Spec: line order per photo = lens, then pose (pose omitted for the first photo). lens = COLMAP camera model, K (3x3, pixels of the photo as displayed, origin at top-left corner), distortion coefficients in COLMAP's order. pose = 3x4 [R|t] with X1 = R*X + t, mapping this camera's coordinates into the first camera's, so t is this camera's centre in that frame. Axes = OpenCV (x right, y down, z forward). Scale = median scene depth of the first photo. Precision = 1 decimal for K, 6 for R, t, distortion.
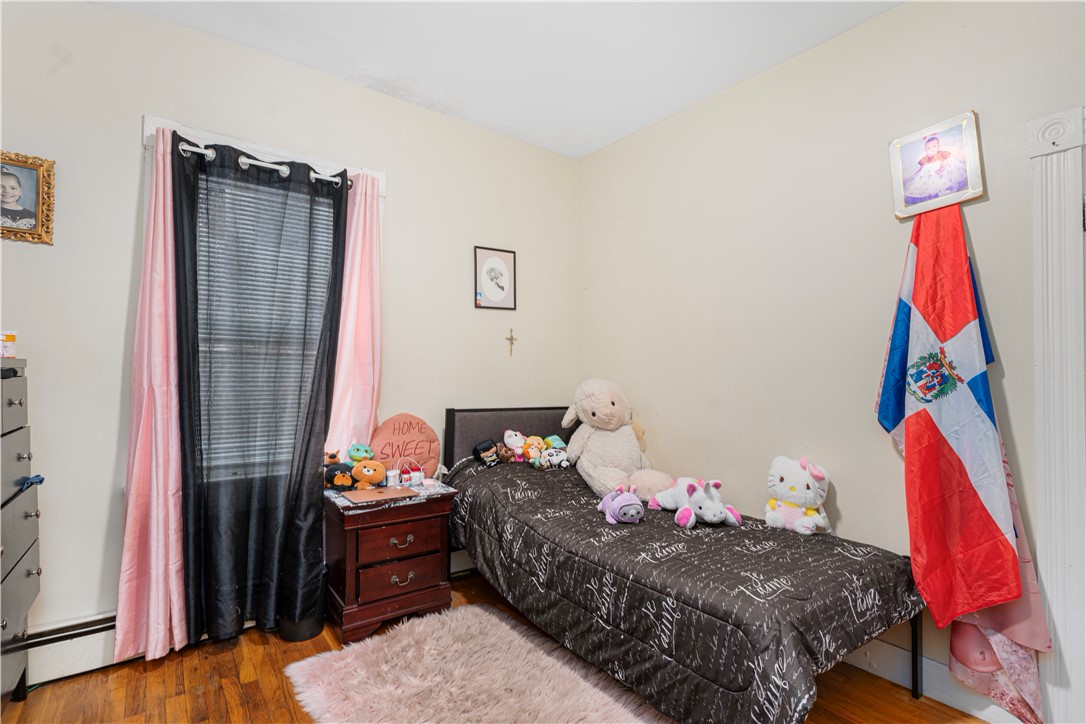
lens RADIAL K [[521.6, 0, 545.2], [0, 521.6, 377.2], [0, 0, 1]] dist [-0.001277, -0.000095]
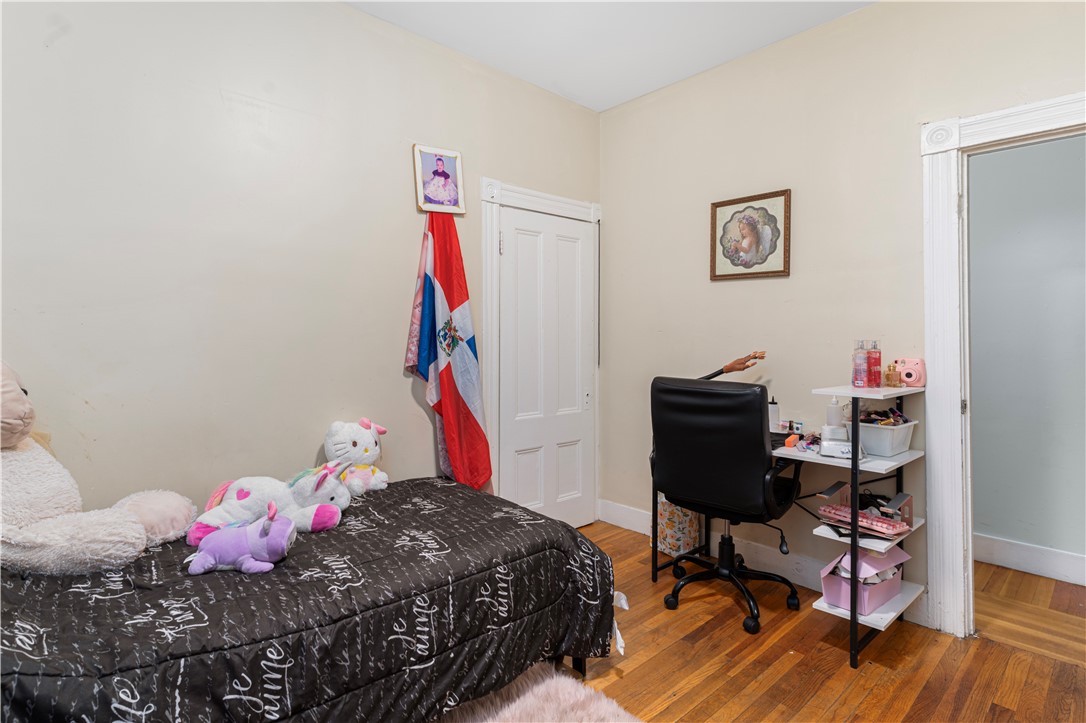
lens RADIAL K [[542.7, 0, 542.6], [0, 542.7, 333.3], [0, 0, 1]] dist [0.000623, 0.000133]
pose [[-0.096856, -0.002348, 0.995296, -0.692280], [-0.007872, 0.999968, 0.001592, -0.015059], [-0.995267, -0.007681, -0.096872, 0.904135]]
